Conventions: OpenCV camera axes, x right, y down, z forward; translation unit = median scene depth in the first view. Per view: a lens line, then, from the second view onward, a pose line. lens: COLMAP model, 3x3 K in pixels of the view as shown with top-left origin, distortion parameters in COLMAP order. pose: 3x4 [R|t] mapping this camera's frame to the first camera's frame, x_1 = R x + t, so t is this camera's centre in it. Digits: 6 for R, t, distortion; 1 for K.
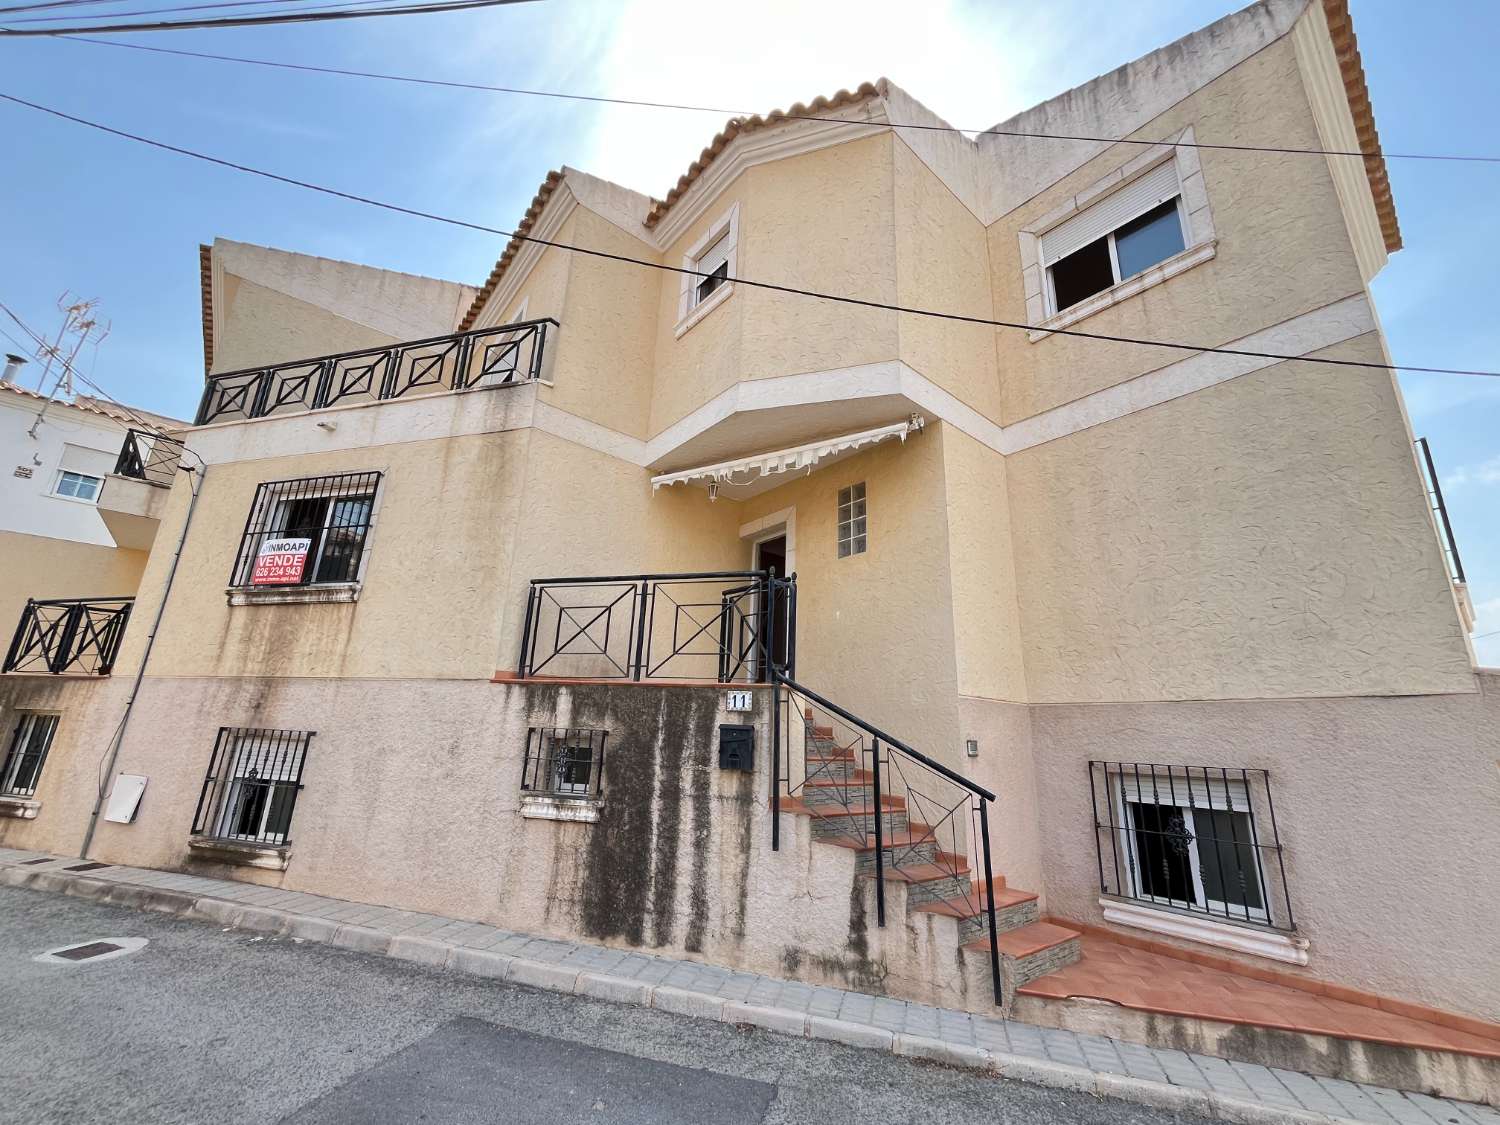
lens RADIAL K [[609.3, 0, 750.1], [0, 609.3, 562.4], [0, 0, 1]] dist [-0.002063, -0.000774]
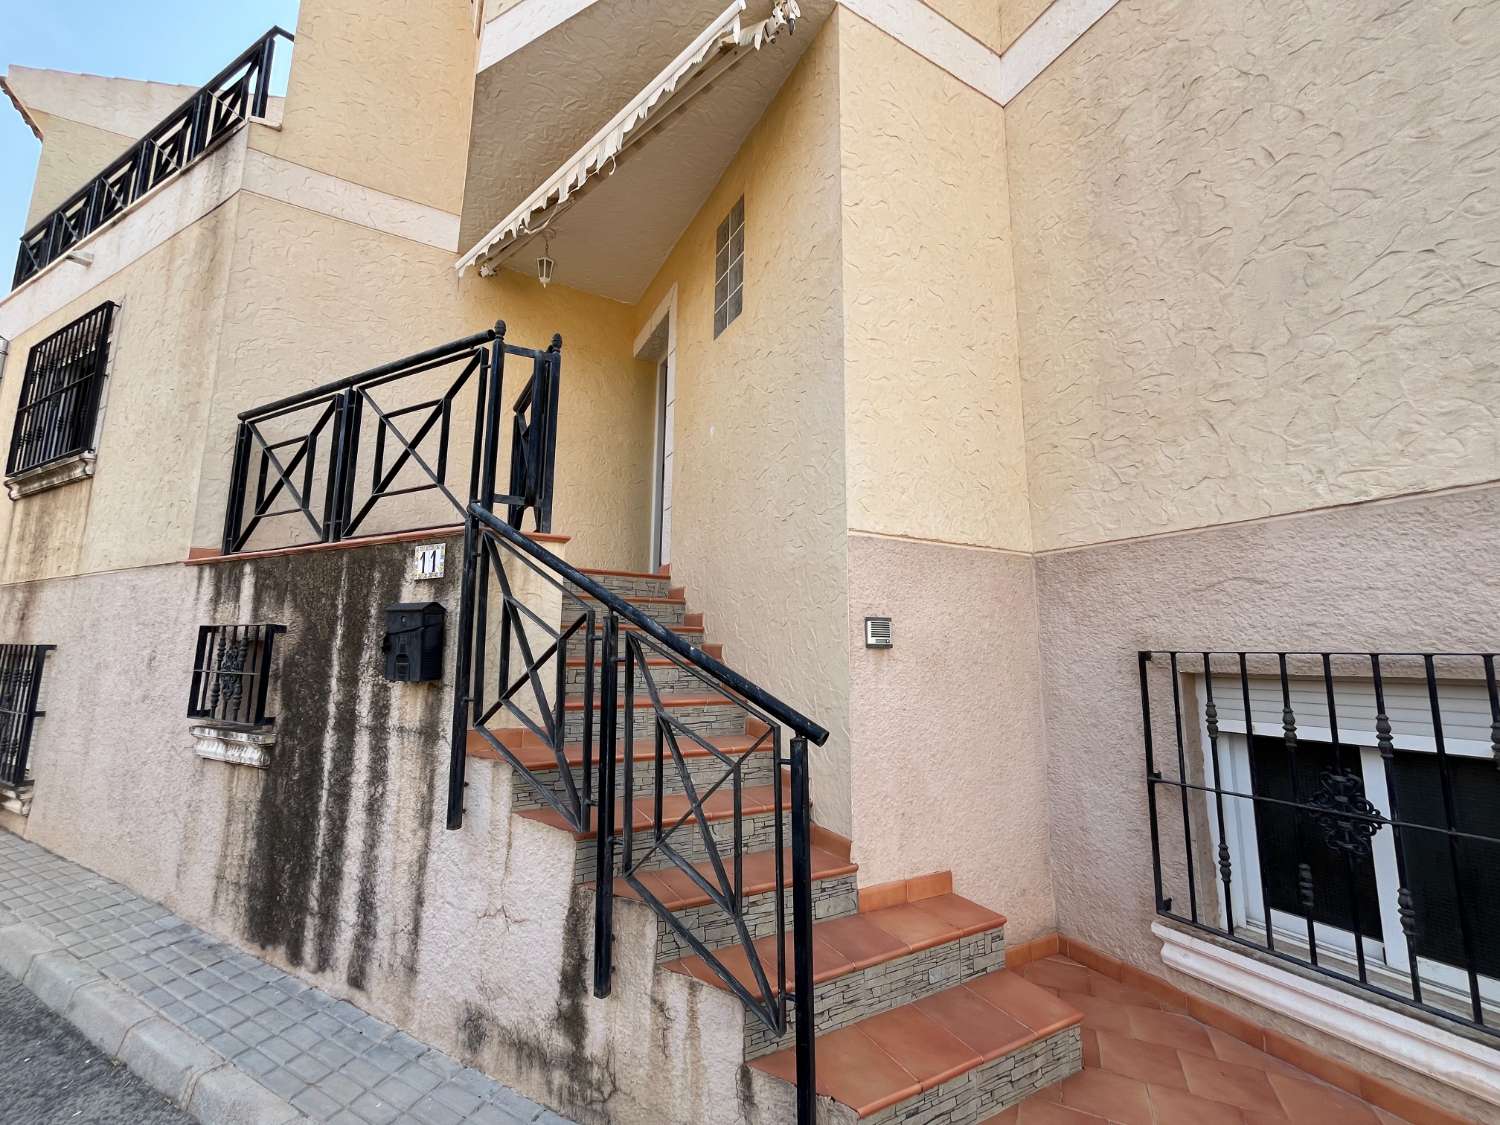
lens RADIAL K [[609.3, 0, 751.0], [0, 609.3, 563.3], [0, 0, 1]] dist [-0.002063, -0.000774]
pose [[0.981000, -0.055385, -0.185936, 0.360632], [0.079785, 0.988762, 0.126425, 0.177920], [0.176844, -0.138858, 0.974394, 0.501599]]
